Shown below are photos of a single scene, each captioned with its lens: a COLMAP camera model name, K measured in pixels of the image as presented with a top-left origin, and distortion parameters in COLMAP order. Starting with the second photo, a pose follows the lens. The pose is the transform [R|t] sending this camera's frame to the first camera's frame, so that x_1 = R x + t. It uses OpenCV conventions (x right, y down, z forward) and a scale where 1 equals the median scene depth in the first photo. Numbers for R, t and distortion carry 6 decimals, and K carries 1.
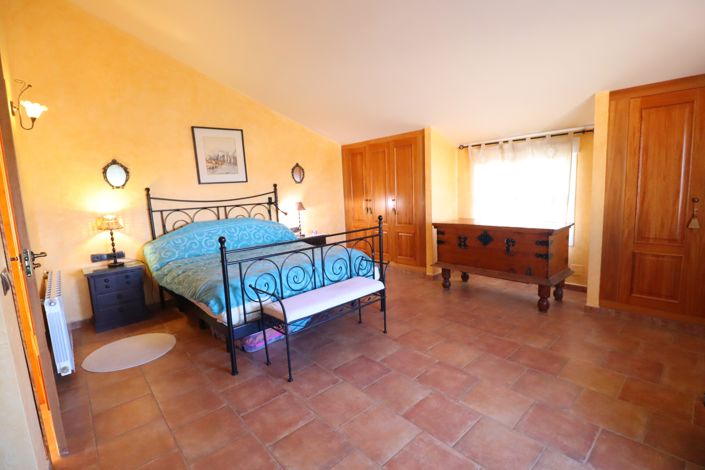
lens RADIAL K [[329.0, 0, 355.9], [0, 329.0, 231.5], [0, 0, 1]] dist [-0.003716, -0.000363]
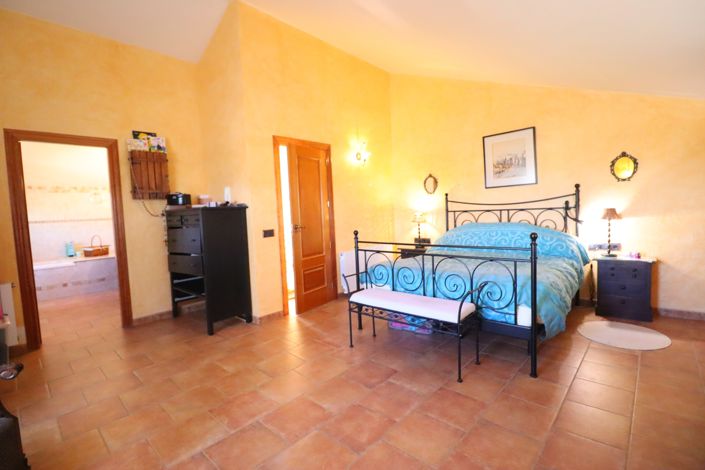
lens RADIAL K [[329.0, 0, 355.9], [0, 329.0, 231.5], [0, 0, 1]] dist [-0.003716, -0.000363]
pose [[0.091716, 0.103472, -0.990395, 0.594984], [-0.096395, 0.990838, 0.094592, -0.066667], [0.991109, 0.086793, 0.100850, 0.490245]]
